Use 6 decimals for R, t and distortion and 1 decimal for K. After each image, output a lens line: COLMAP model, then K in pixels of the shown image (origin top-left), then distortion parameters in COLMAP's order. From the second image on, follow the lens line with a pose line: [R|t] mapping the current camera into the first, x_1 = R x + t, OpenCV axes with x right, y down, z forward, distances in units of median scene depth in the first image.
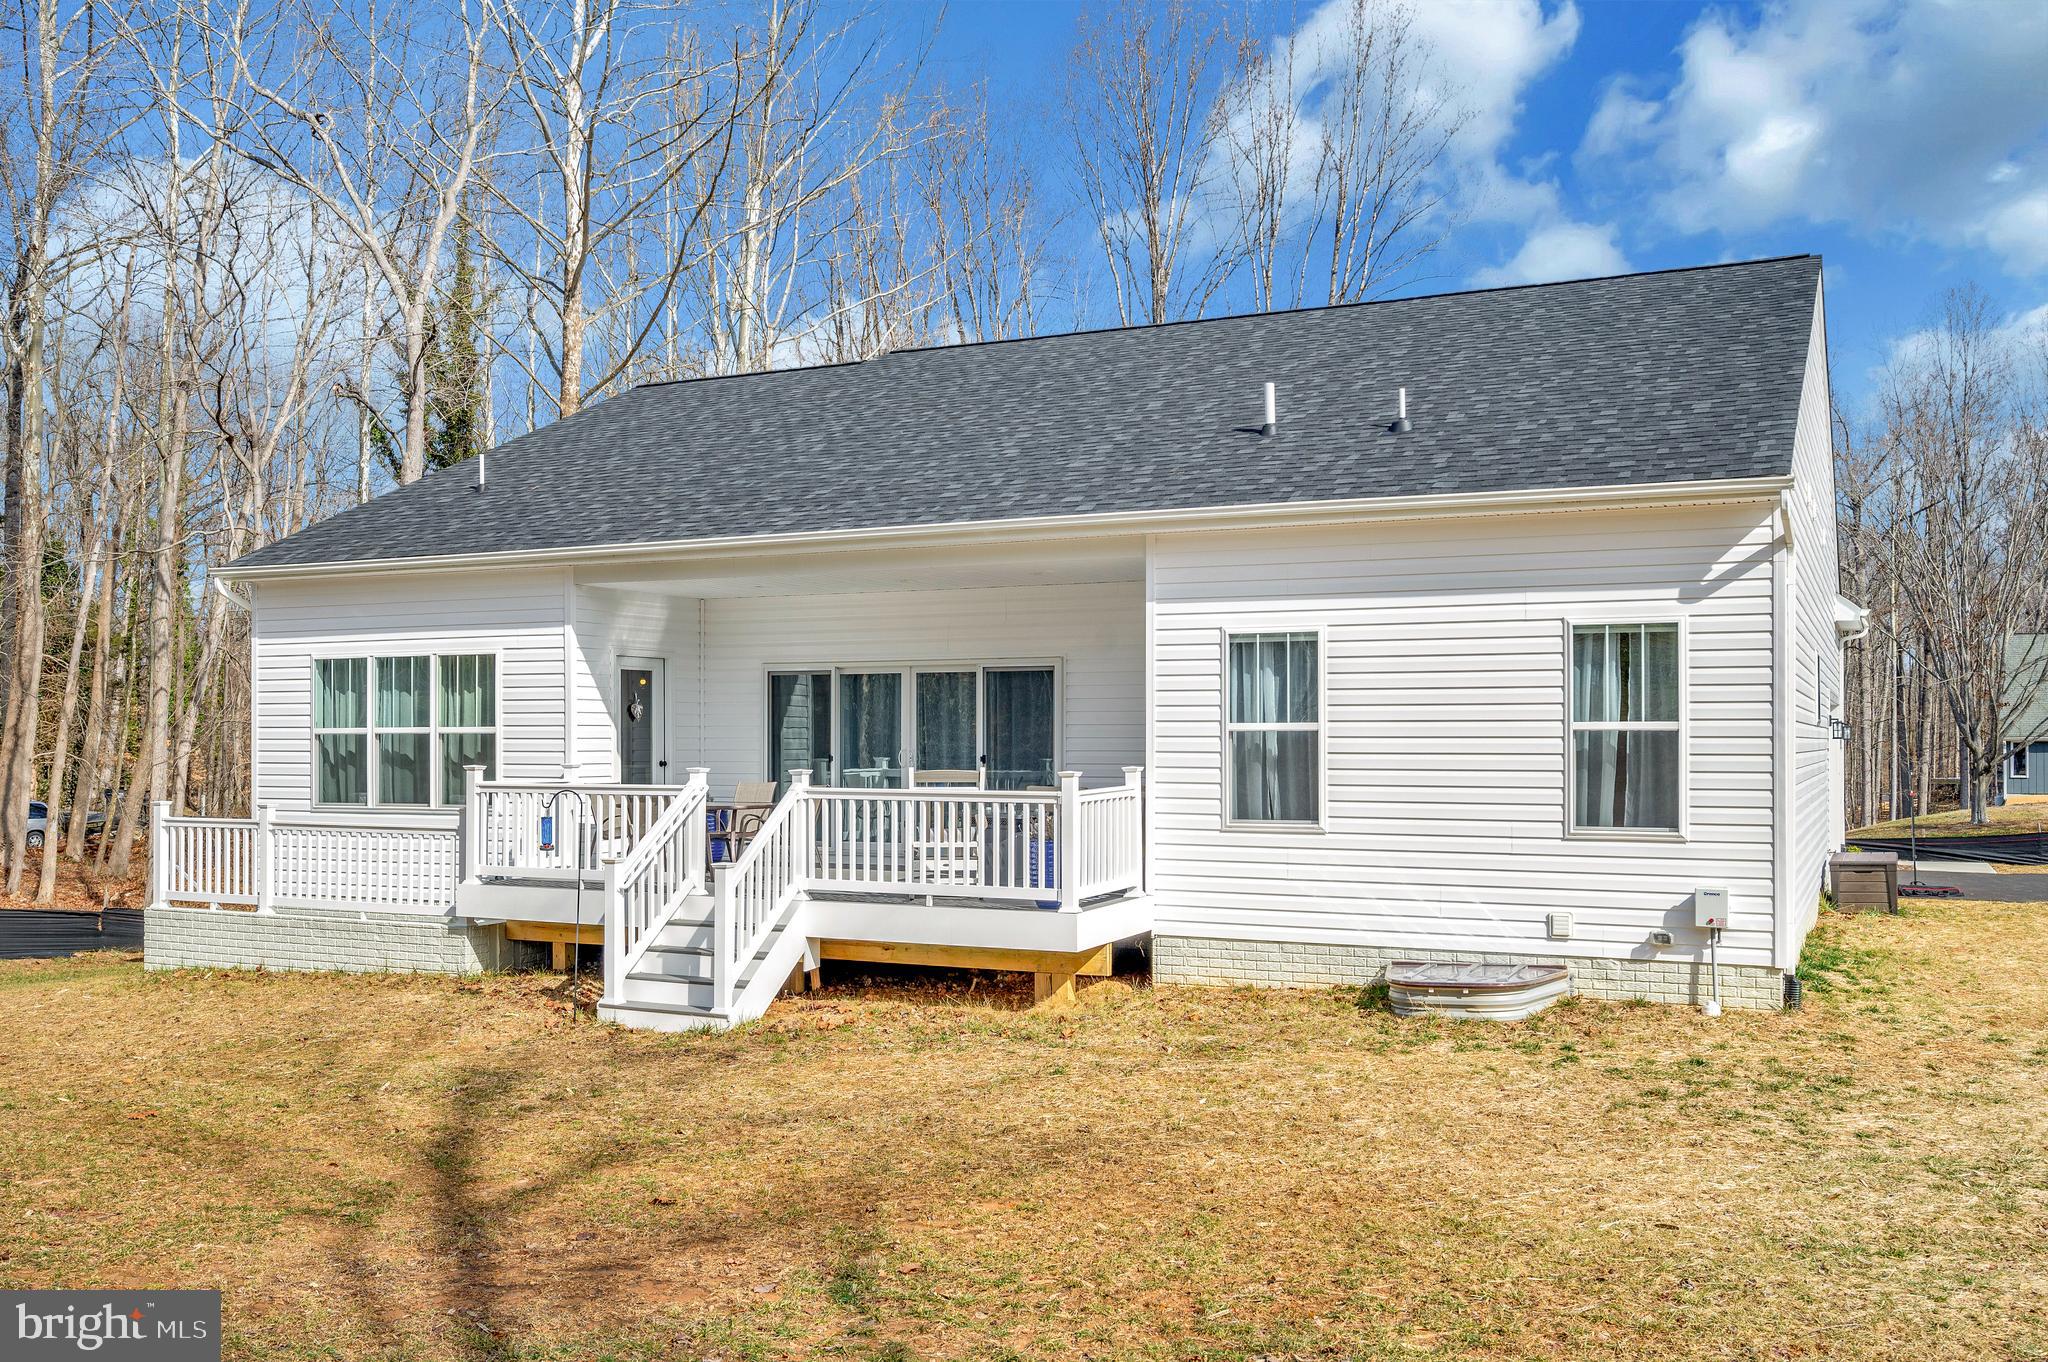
lens RADIAL K [[1812.5, 0, 1021.7], [0, 1812.5, 685.7], [0, 0, 1]] dist [0.004196, -0.003168]
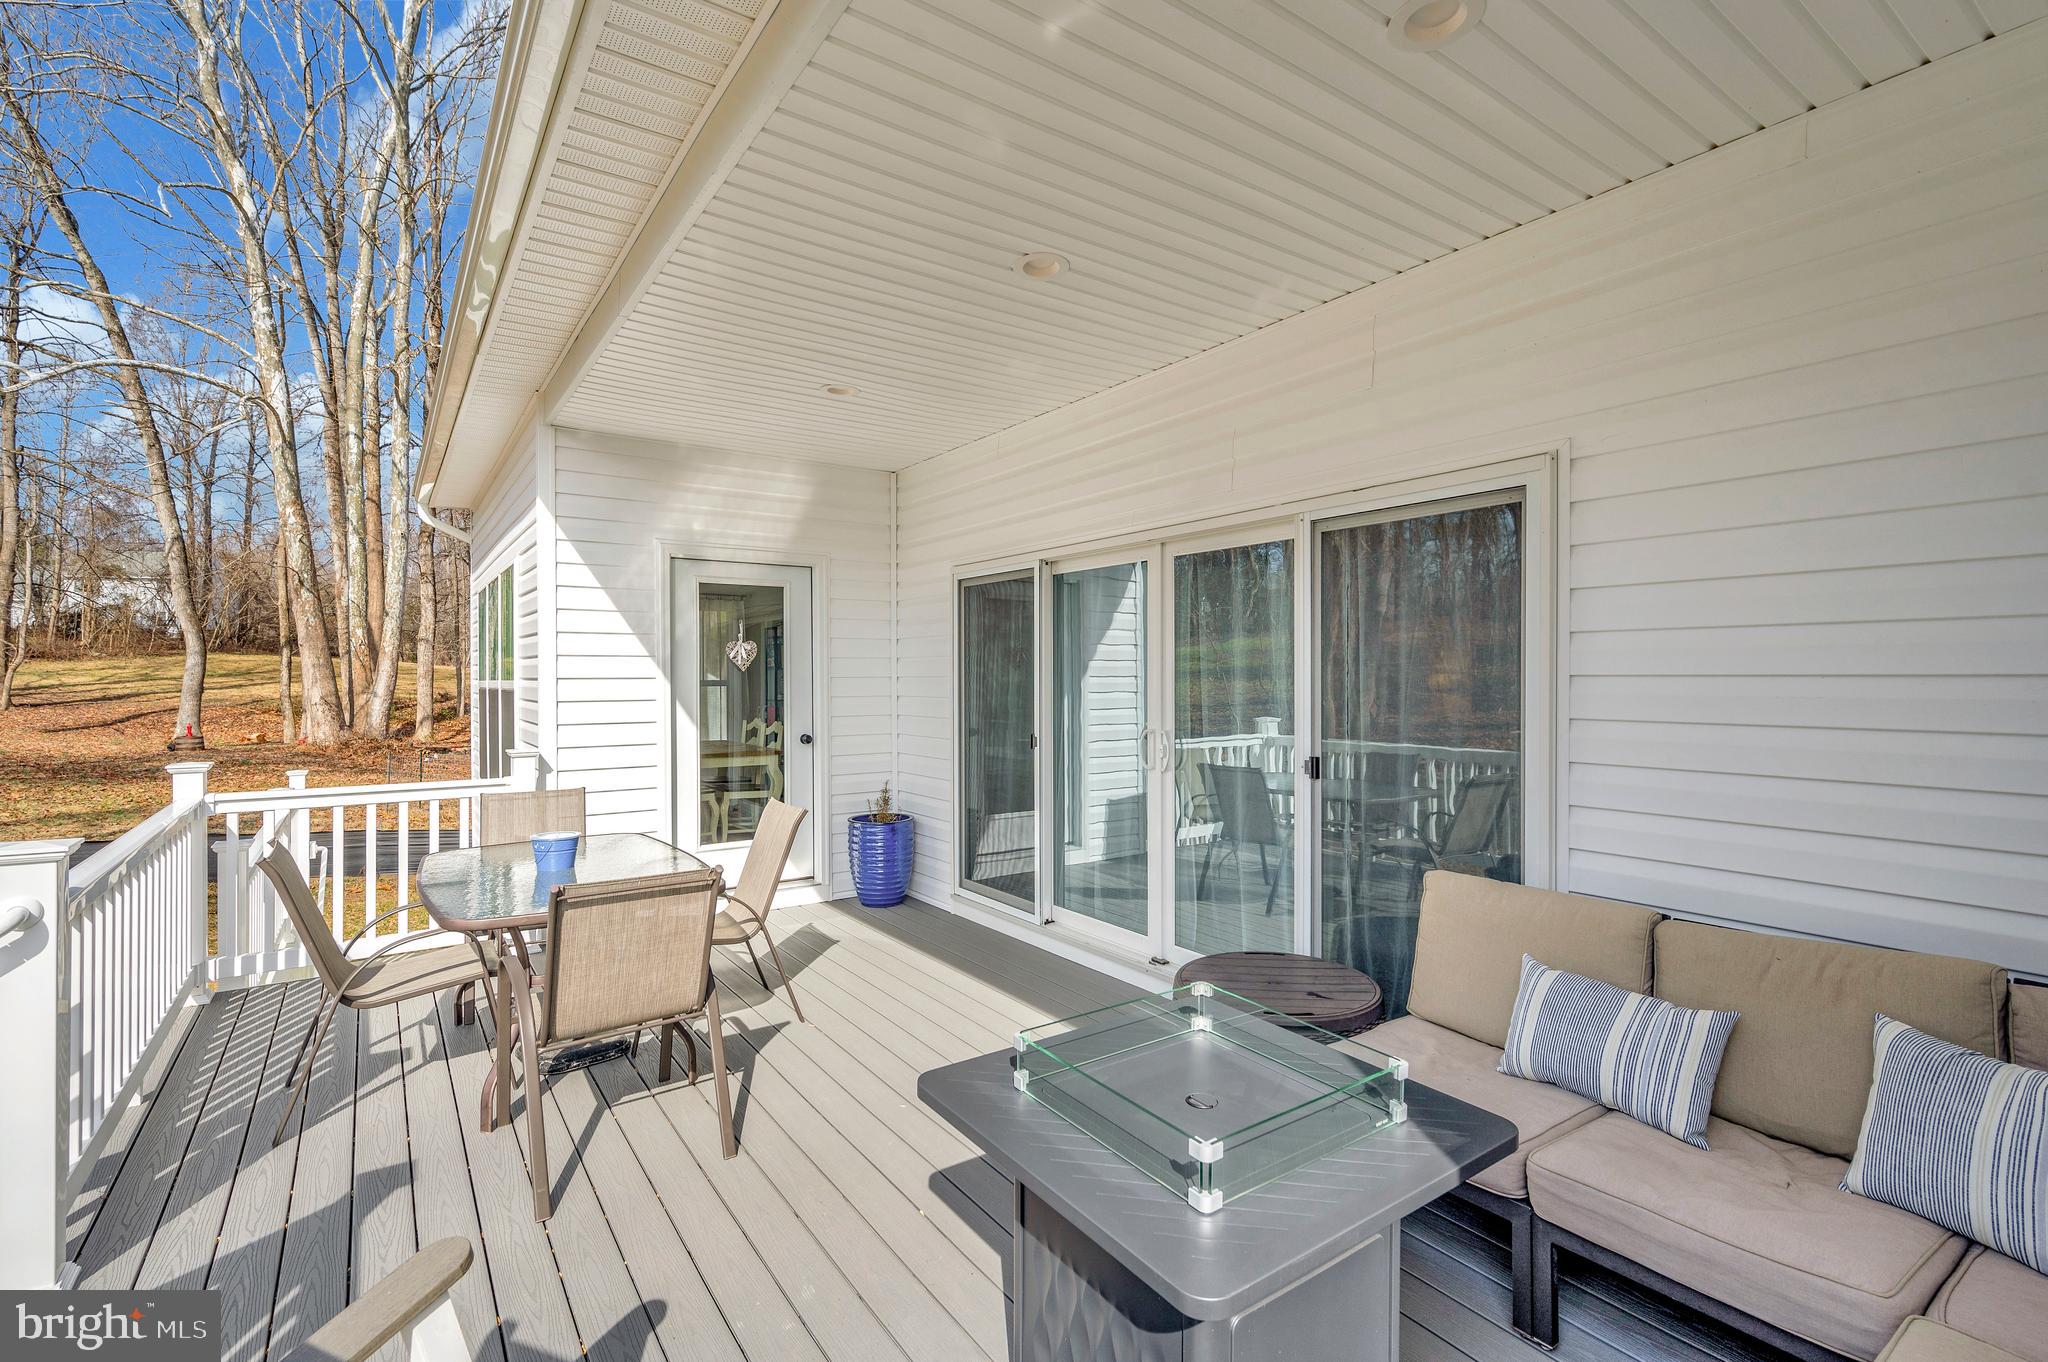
lens RADIAL K [[933.9, 0, 1023.2], [0, 933.9, 675.0], [0, 0, 1]] dist [-0.000144, -0.000020]
pose [[0.863653, -0.001172, -0.504085, 0.022667], [0.011922, 0.999765, 0.018102, 0.016311], [0.503945, -0.021643, 0.863464, 0.758206]]
